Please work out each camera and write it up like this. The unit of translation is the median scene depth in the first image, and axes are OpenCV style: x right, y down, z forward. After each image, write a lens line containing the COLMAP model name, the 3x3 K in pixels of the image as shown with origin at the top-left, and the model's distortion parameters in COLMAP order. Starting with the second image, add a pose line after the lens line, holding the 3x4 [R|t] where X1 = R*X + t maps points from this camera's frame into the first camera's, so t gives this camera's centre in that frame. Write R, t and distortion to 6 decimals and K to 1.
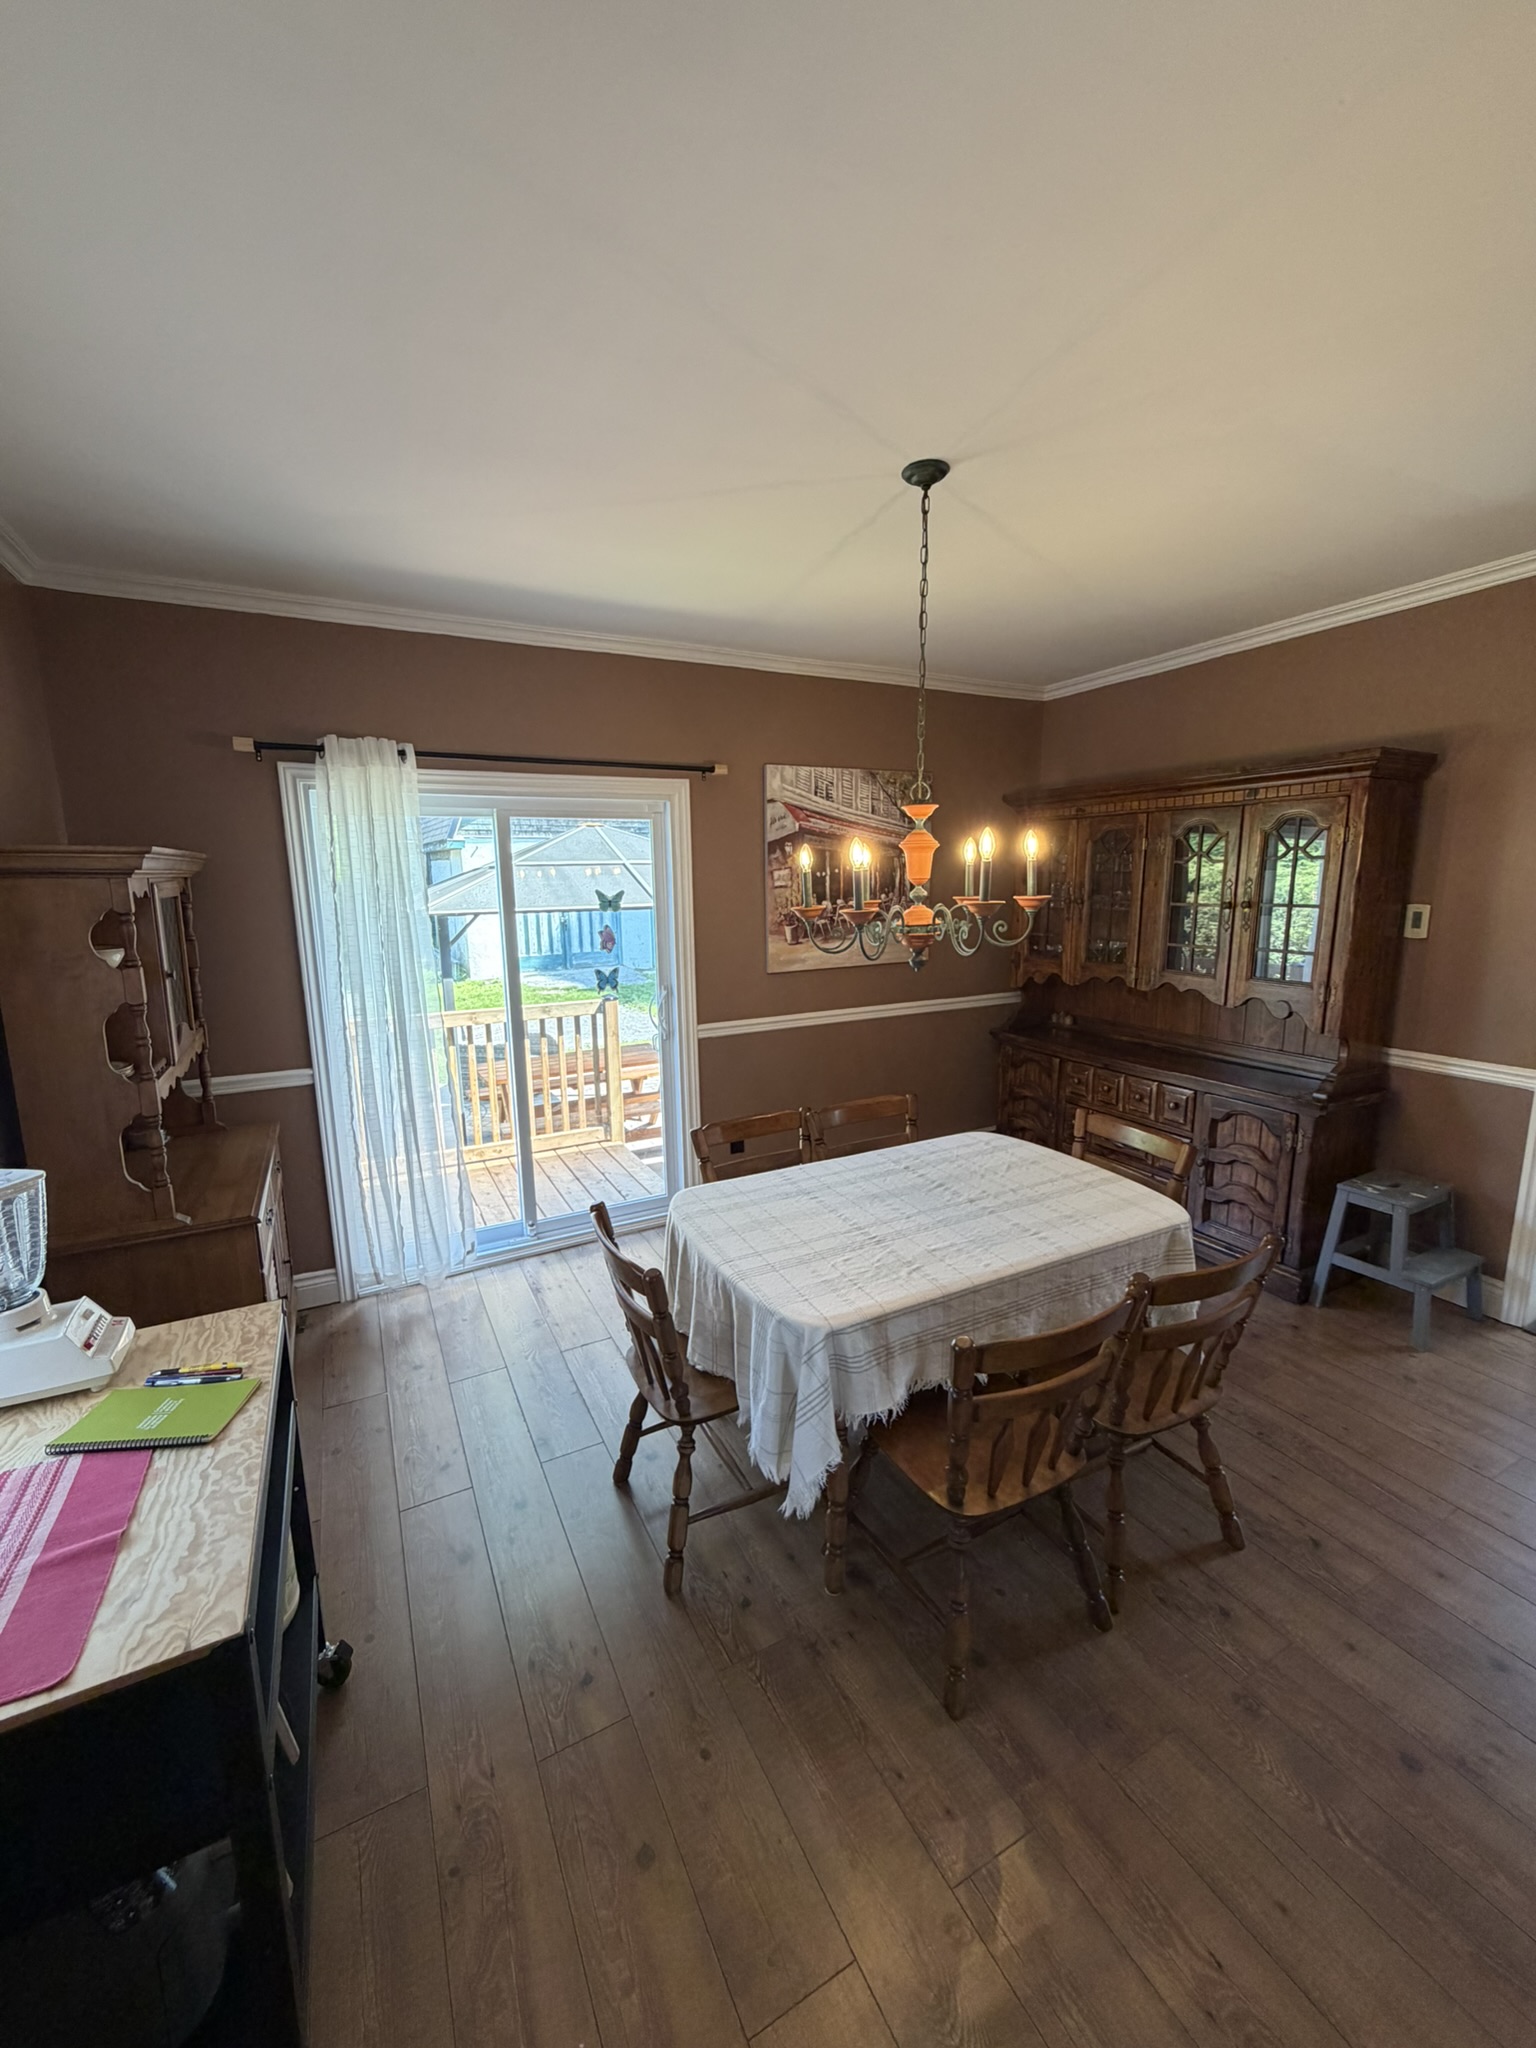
lens RADIAL K [[817.0, 0, 769.8], [0, 817.0, 1024.8], [0, 0, 1]] dist [0.001808, 0.000189]
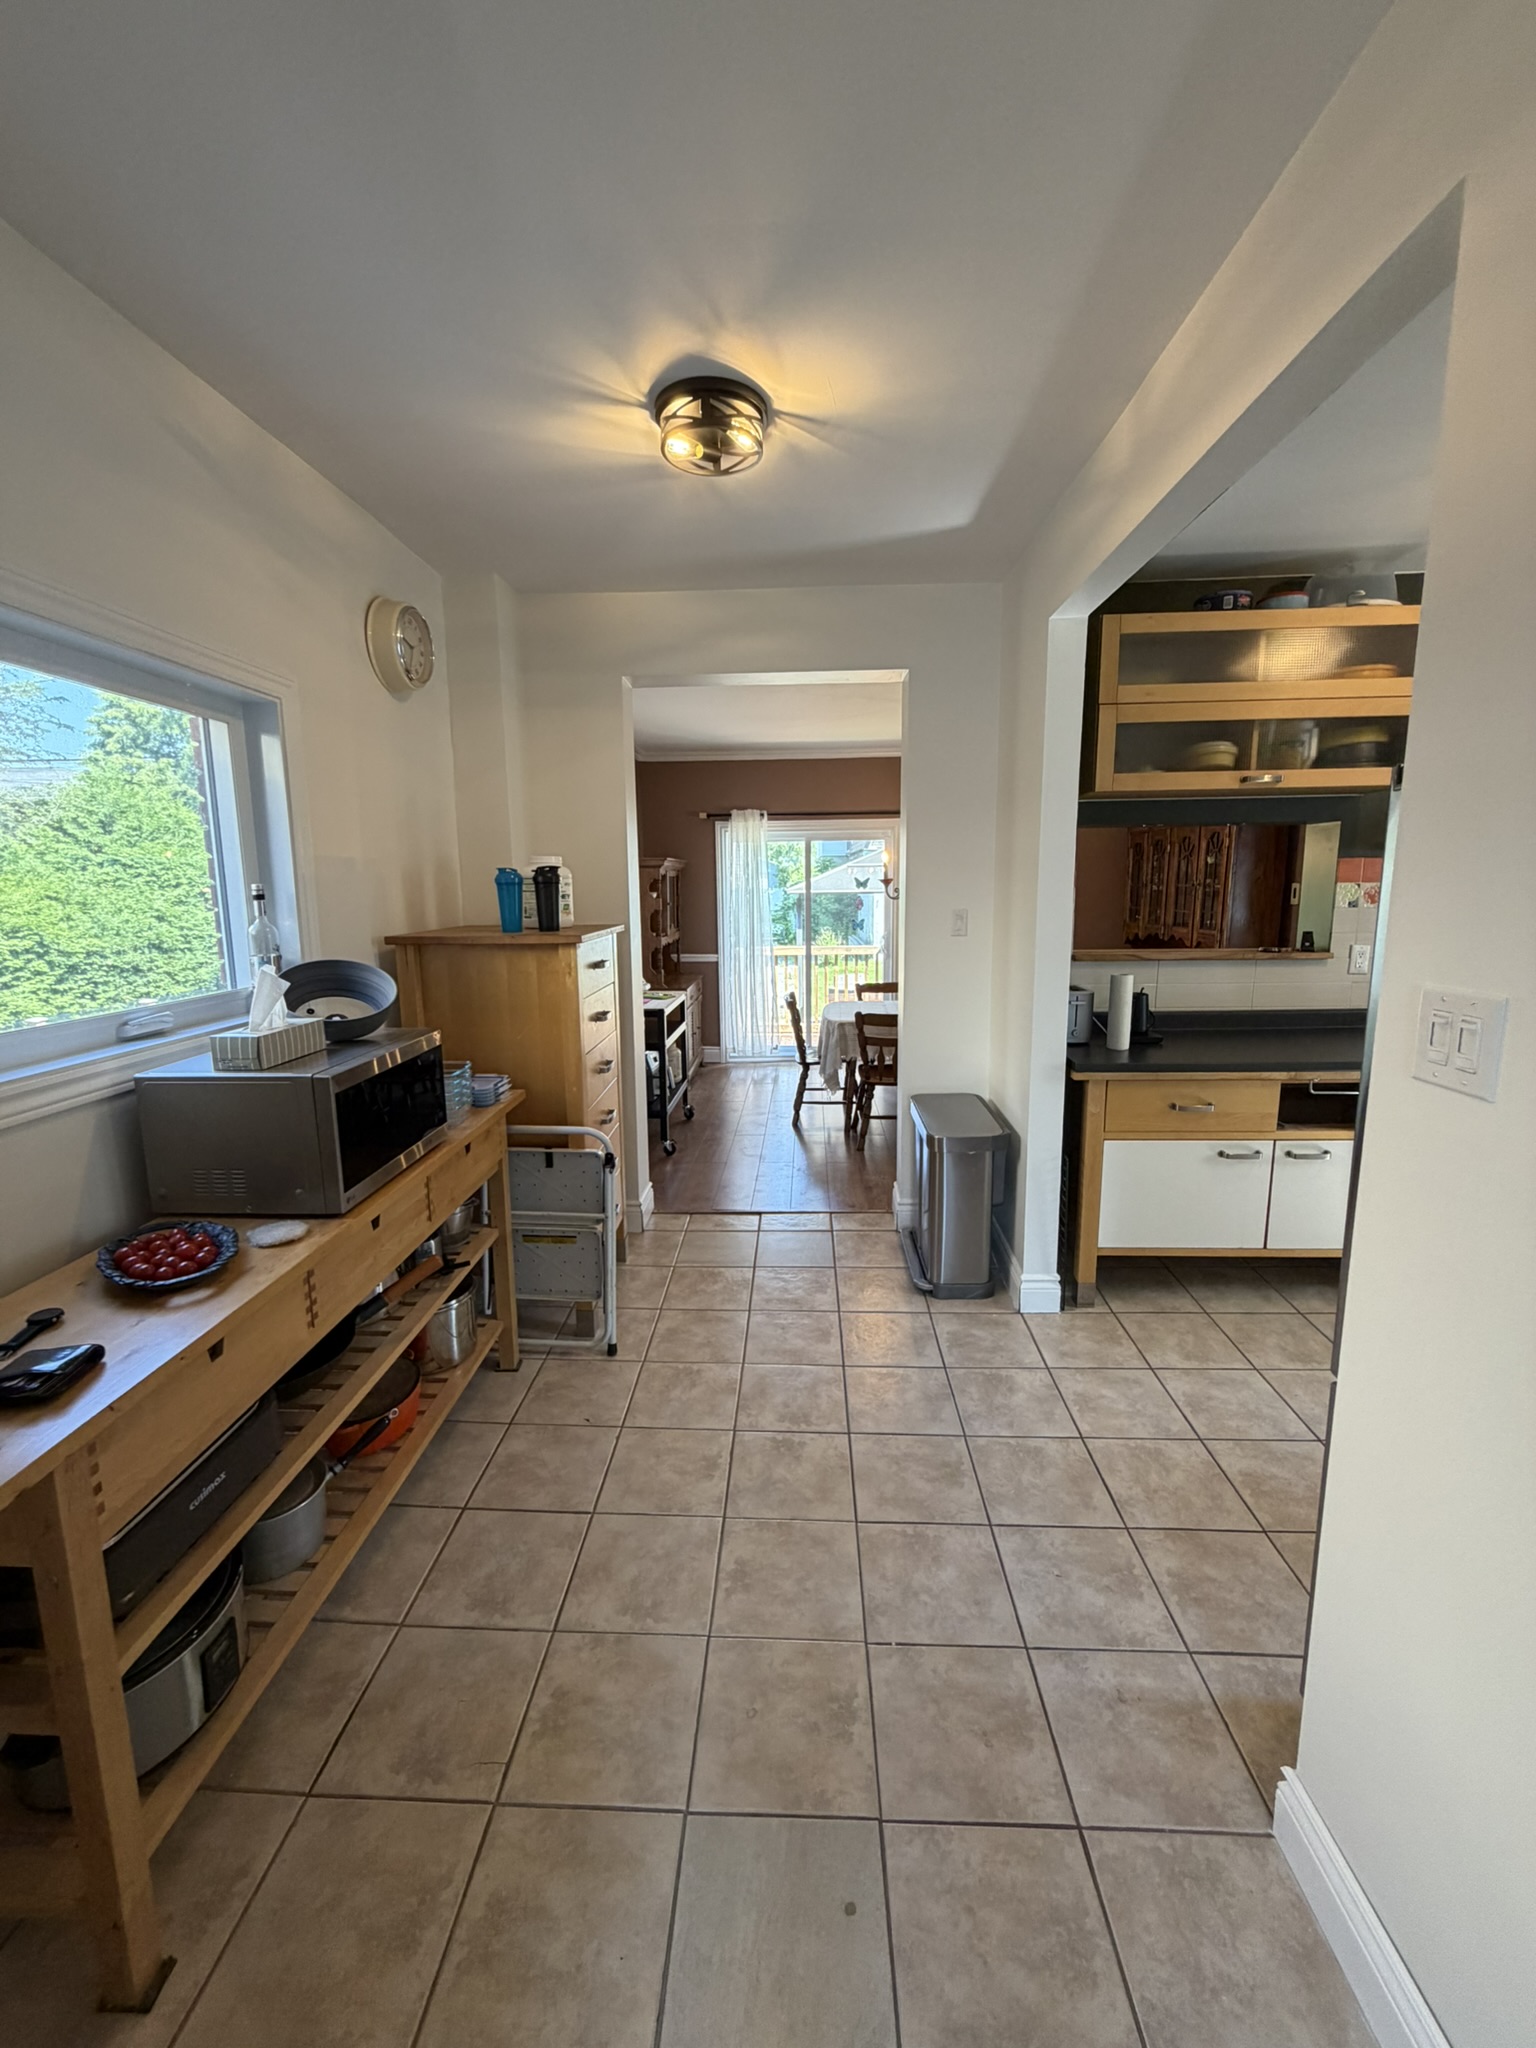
lens RADIAL K [[817.0, 0, 766.1], [0, 817.0, 1016.0], [0, 0, 1]] dist [0.001808, 0.000189]
pose [[0.861529, 0.080070, -0.501355, 0.768904], [-0.087462, 0.996129, 0.008793, 0.209592], [0.500118, 0.036275, 0.865197, -0.968146]]
